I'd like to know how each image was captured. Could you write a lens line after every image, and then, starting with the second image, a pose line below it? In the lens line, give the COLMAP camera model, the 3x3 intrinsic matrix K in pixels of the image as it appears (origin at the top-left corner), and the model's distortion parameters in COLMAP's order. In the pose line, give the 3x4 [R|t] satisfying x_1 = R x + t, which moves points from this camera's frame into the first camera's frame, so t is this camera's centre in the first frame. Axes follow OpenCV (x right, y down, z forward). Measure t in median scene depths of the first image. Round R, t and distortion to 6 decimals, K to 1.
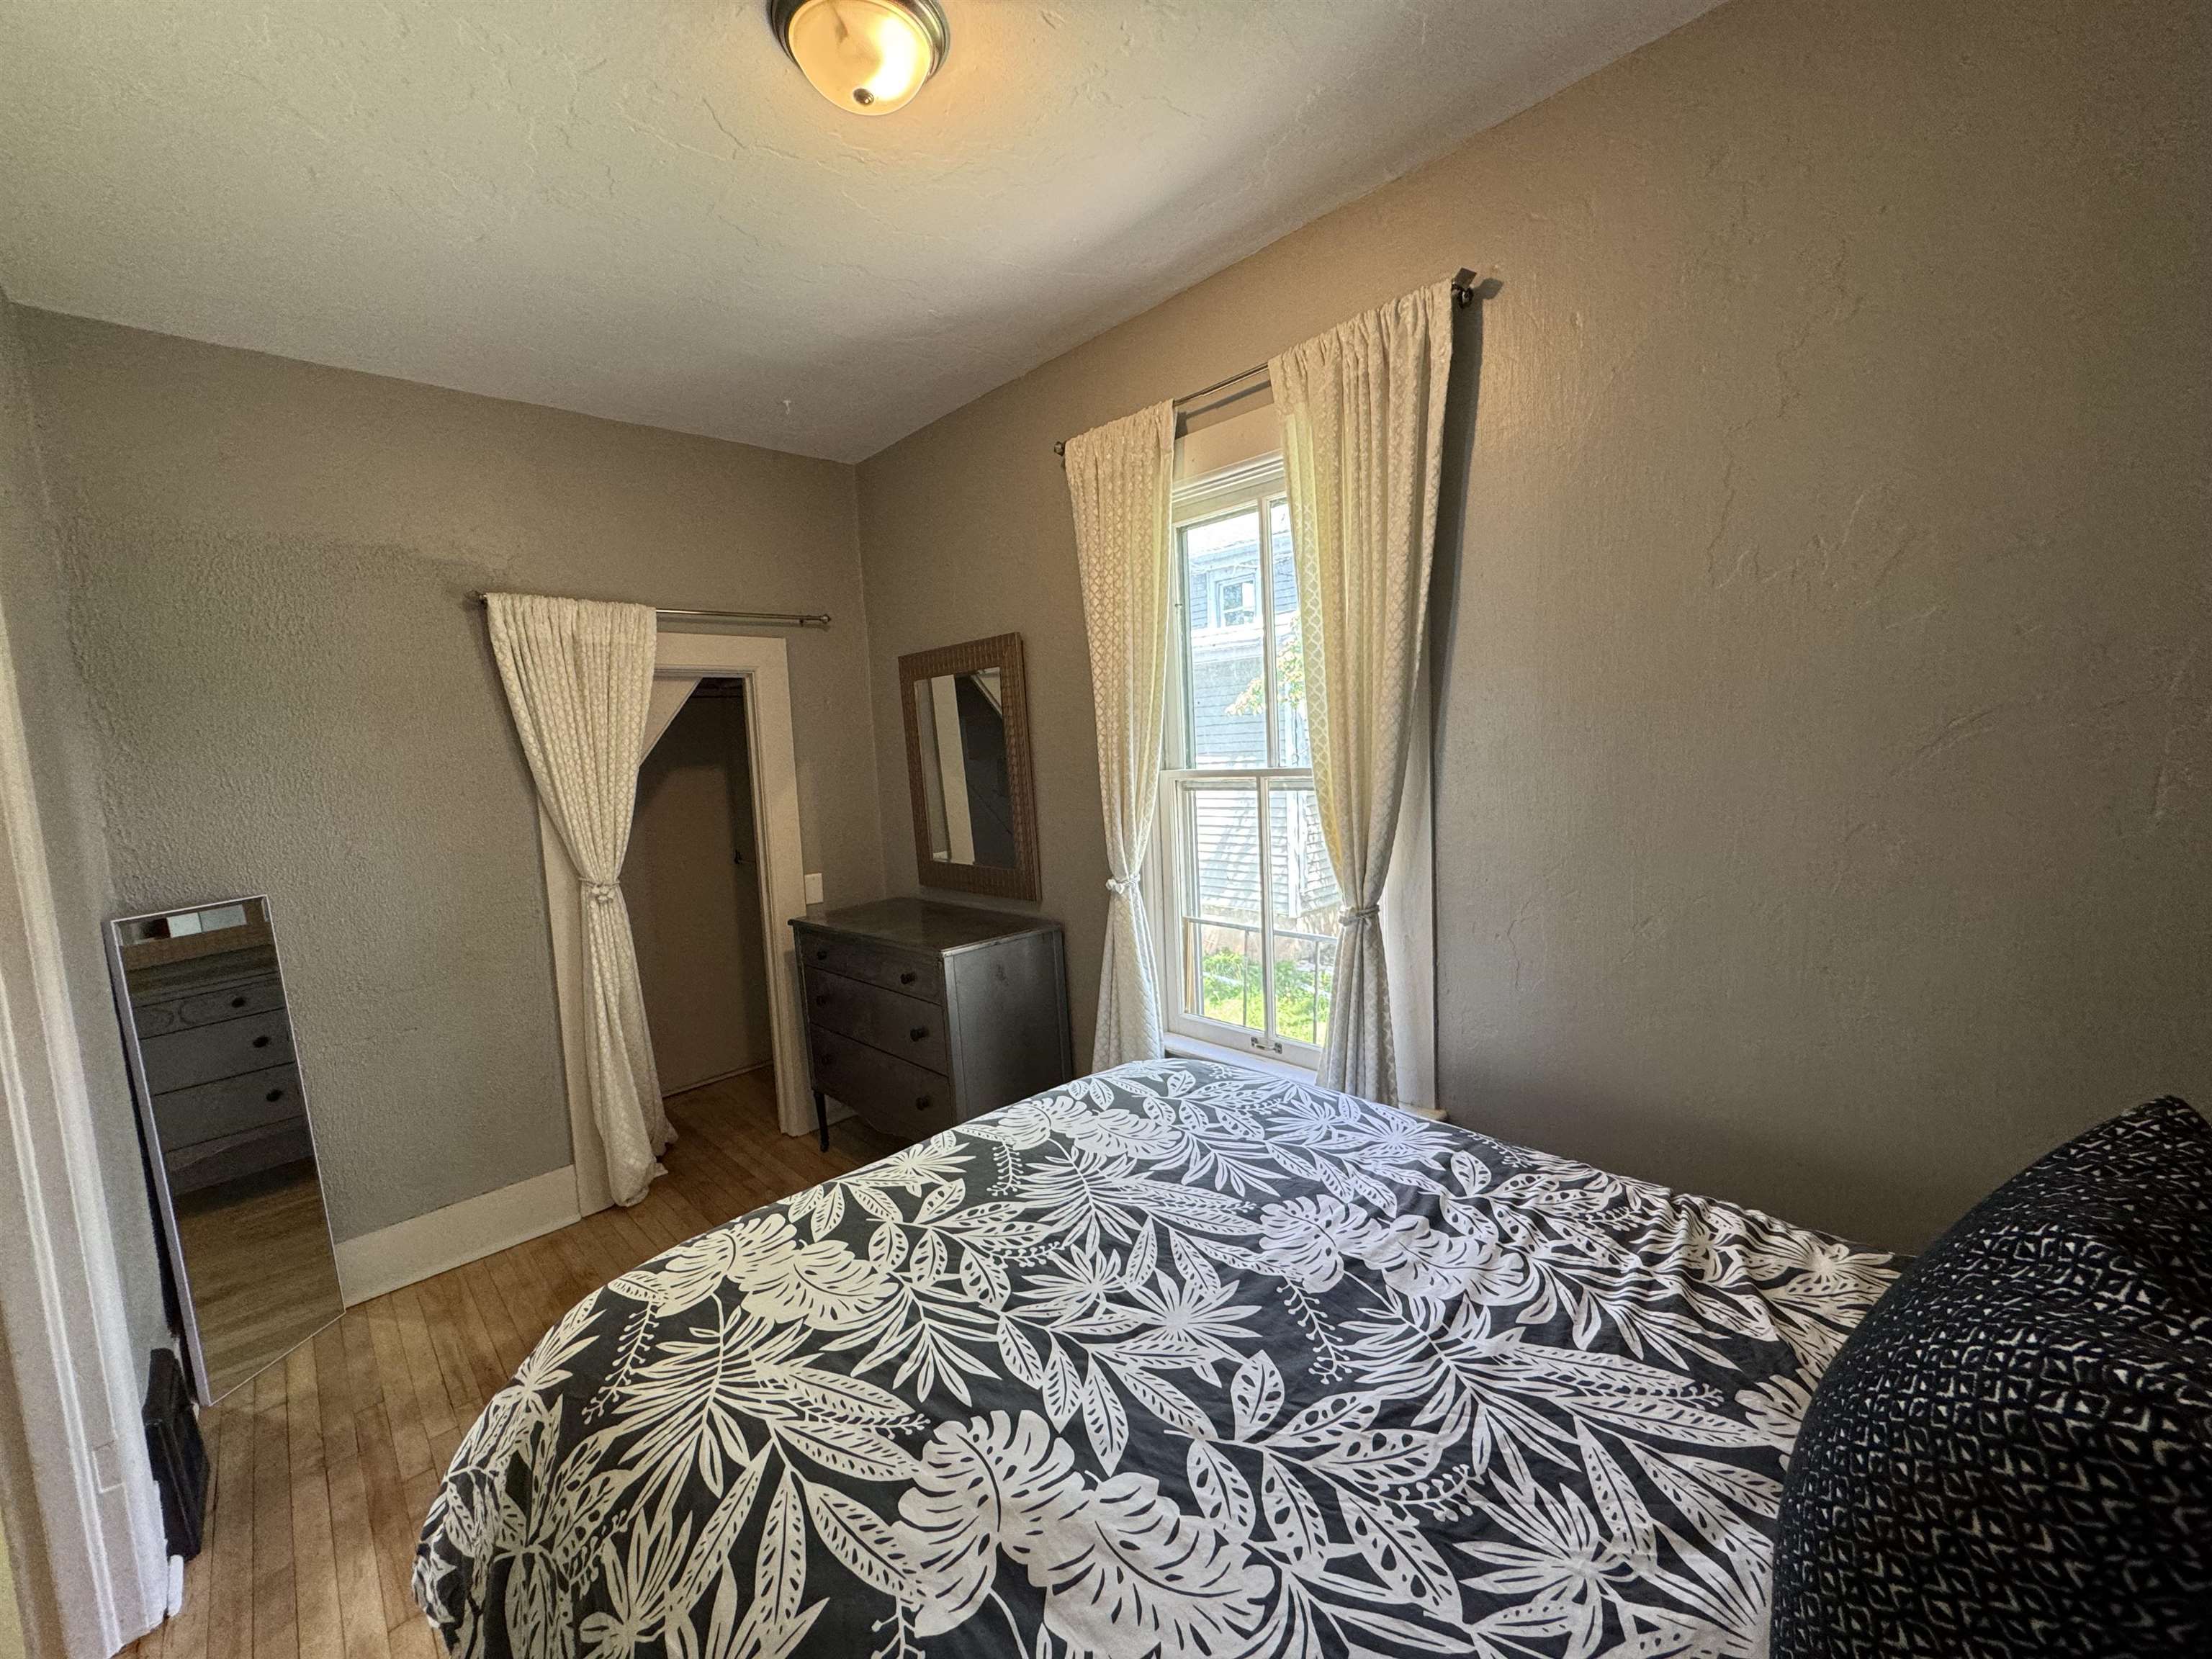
lens RADIAL K [[881.3, 0, 1104.2], [0, 881.3, 828.9], [0, 0, 1]] dist [-0.003730, 0.000473]
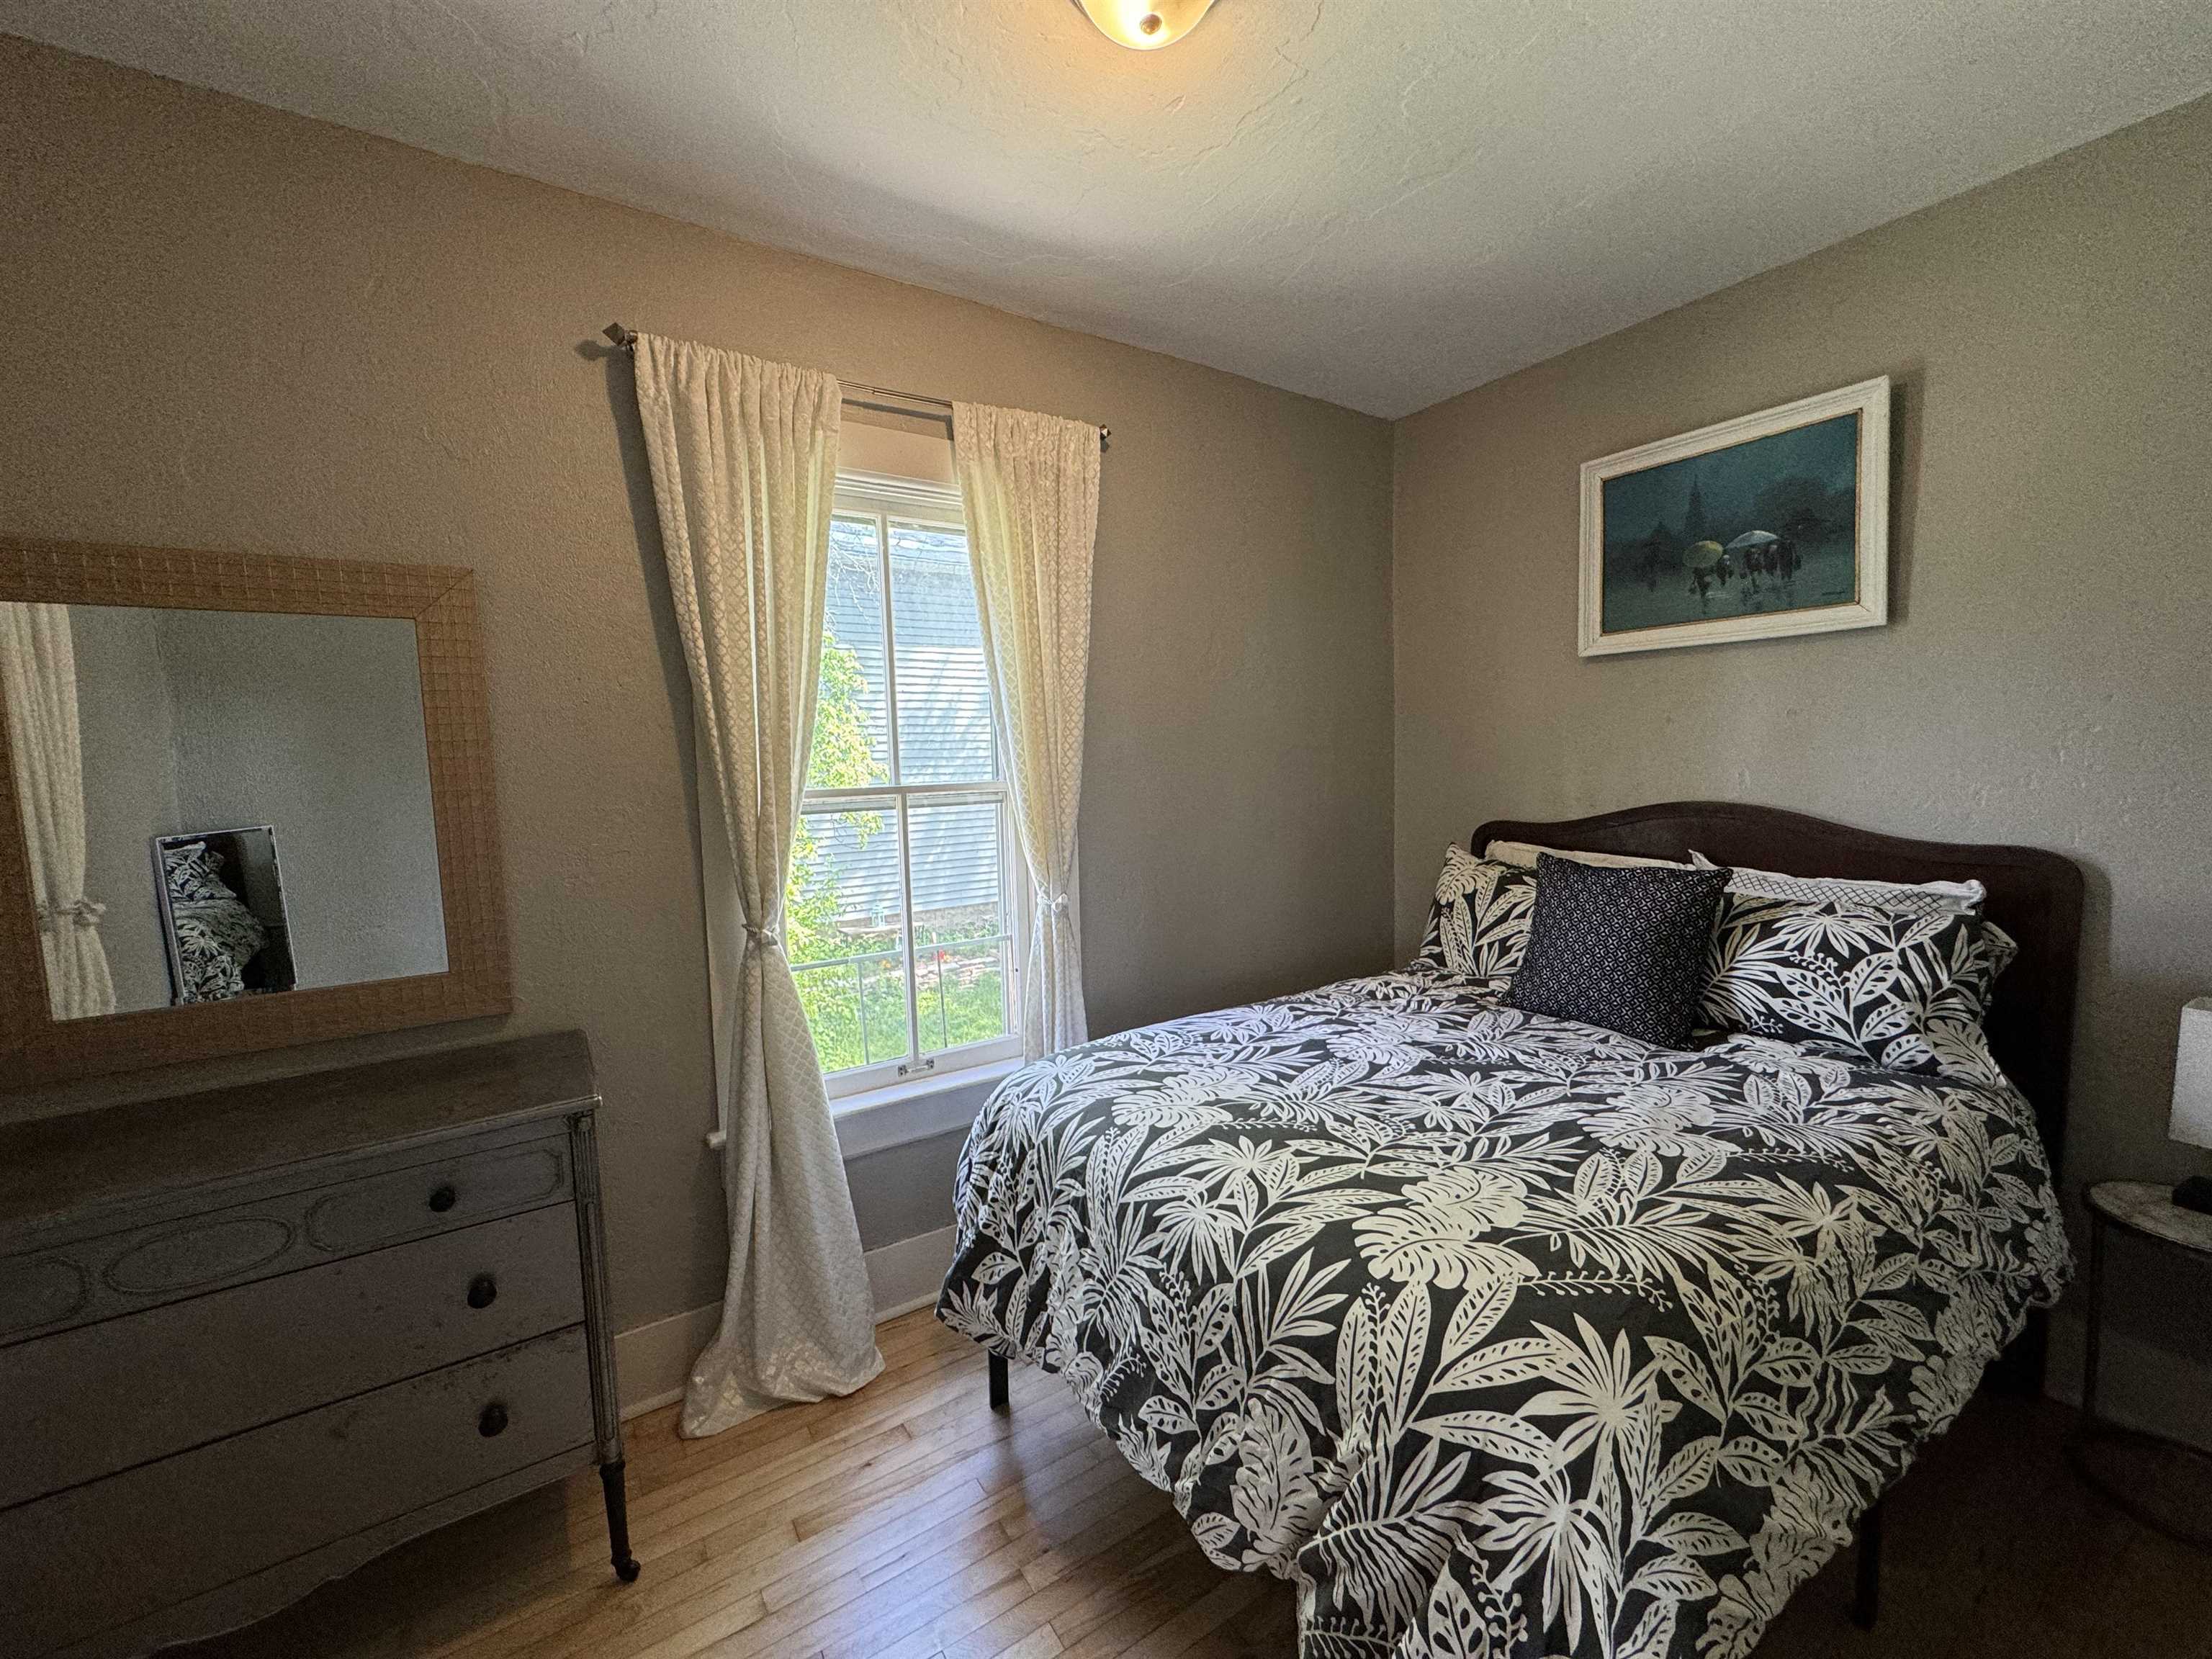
lens RADIAL K [[881.3, 0, 1101.0], [0, 881.3, 832.2], [0, 0, 1]] dist [-0.003730, 0.000473]
pose [[0.200650, -0.036676, 0.978976, -1.596061], [0.112835, 0.993514, 0.014094, -0.011945], [-0.973143, 0.107635, 0.203487, 1.253402]]
